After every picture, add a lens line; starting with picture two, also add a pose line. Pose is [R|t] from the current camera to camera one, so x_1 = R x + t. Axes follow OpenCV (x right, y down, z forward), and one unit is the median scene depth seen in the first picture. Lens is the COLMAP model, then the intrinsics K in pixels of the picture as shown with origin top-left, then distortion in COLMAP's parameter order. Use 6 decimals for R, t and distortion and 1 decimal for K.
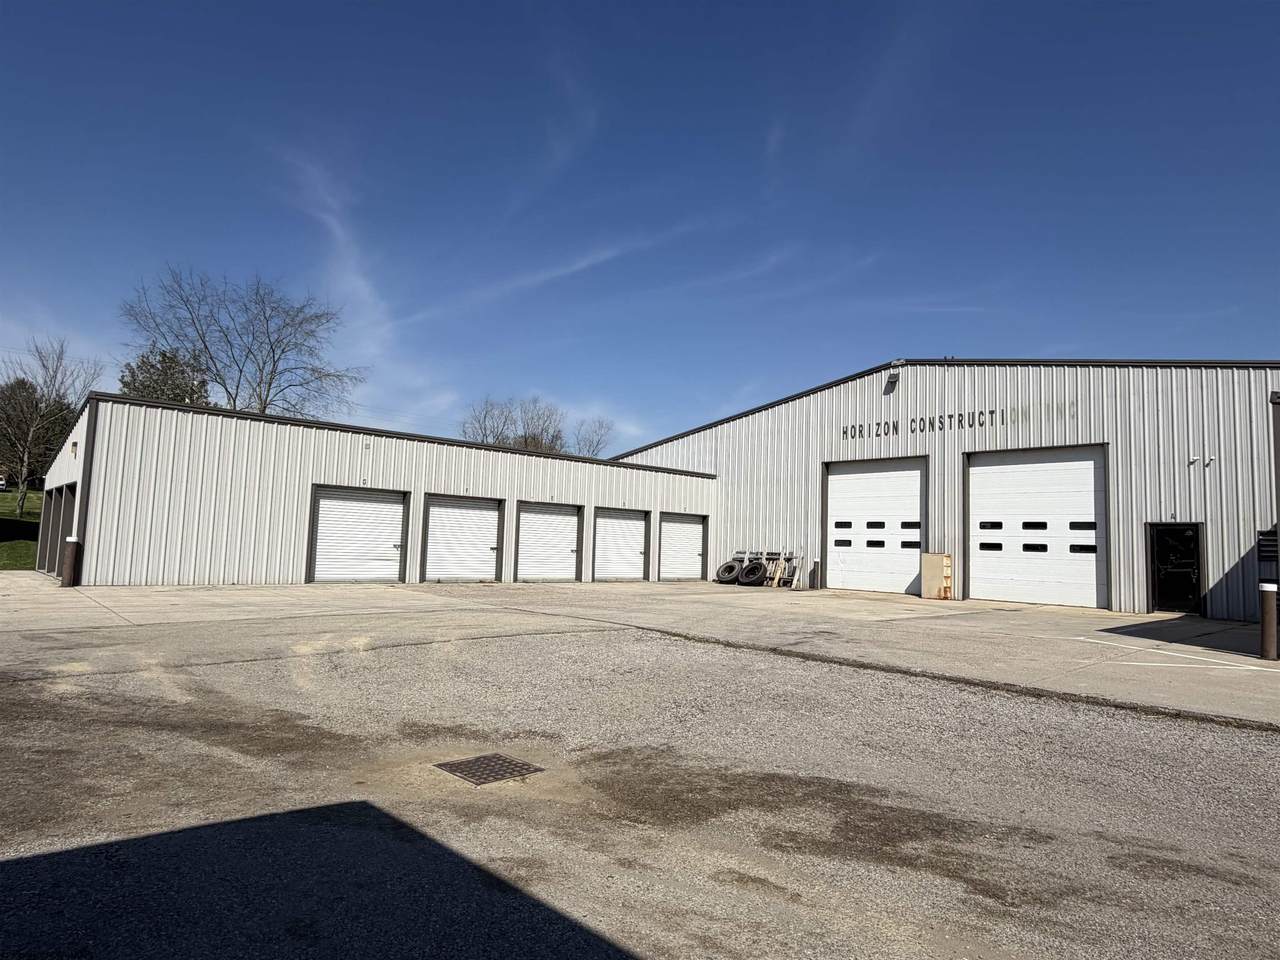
lens RADIAL K [[787.9, 0, 644.6], [0, 787.9, 477.0], [0, 0, 1]] dist [0.025914, 0.005246]
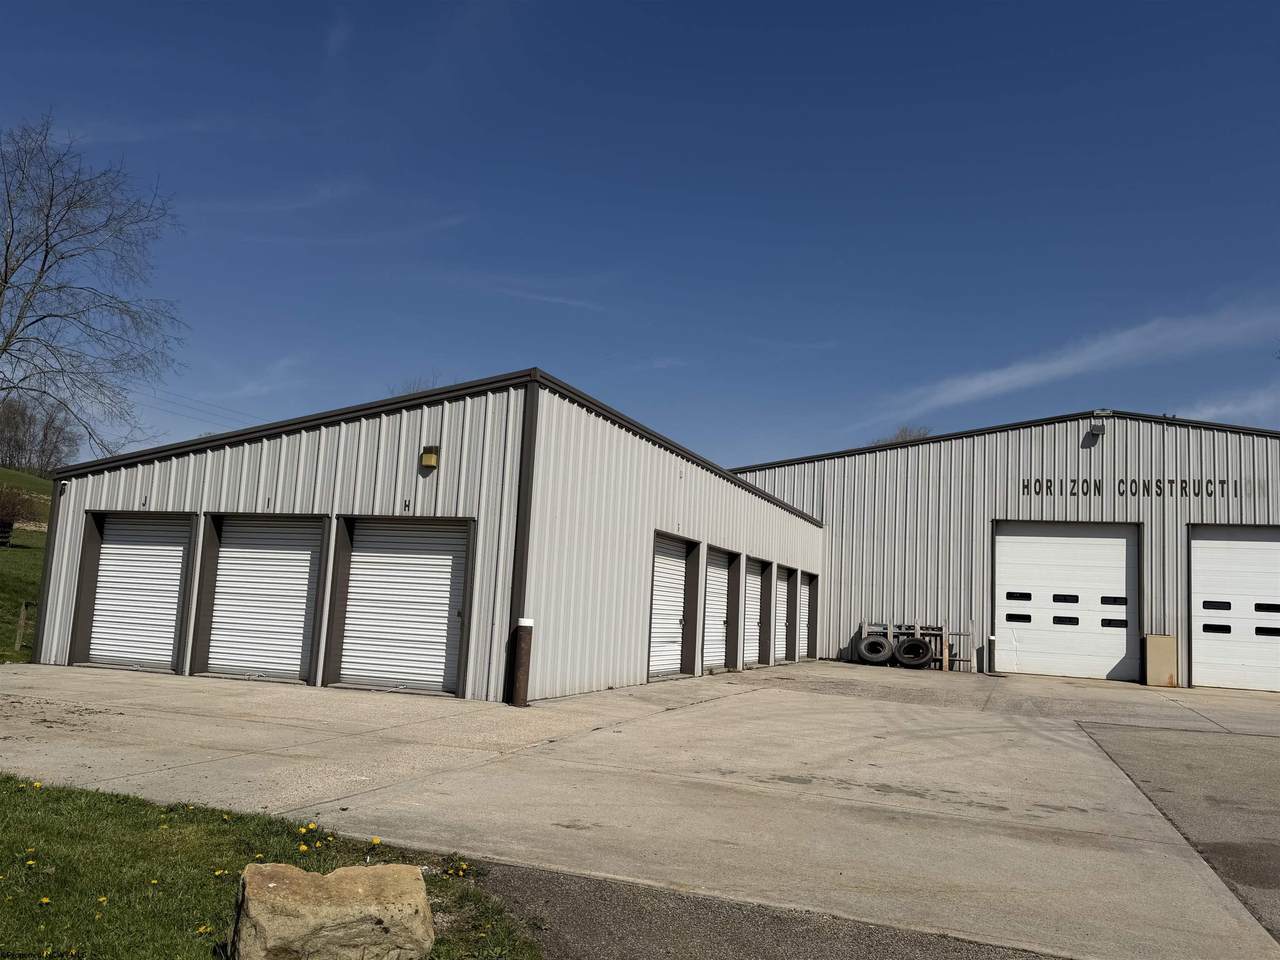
lens RADIAL K [[1028.6, 0, 639.6], [0, 1028.6, 489.0], [0, 0, 1]] dist [0.057761, -0.072768]
pose [[0.887112, 0.068315, 0.456471, -0.648108], [-0.066403, 0.997587, -0.020249, -0.004222], [-0.456753, -0.012348, 0.889508, 0.213725]]
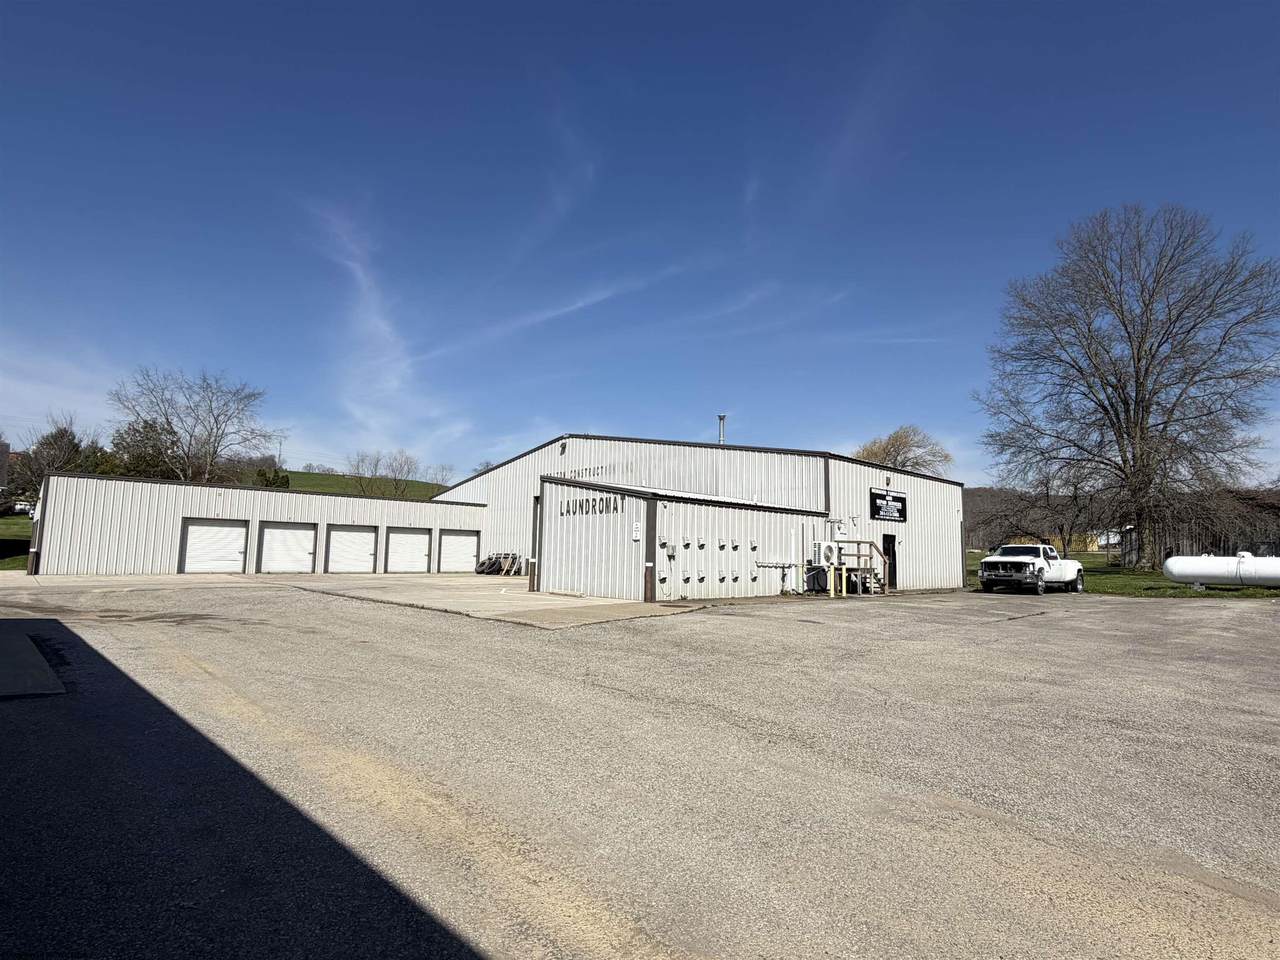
lens RADIAL K [[714.5, 0, 639.5], [0, 714.5, 493.7], [0, 0, 1]] dist [0.023120, -0.002587]
pose [[0.999873, -0.015625, -0.003068, 0.475028], [0.015620, 0.999876, -0.001848, -0.019823], [0.003096, 0.001800, 0.999994, -0.477829]]
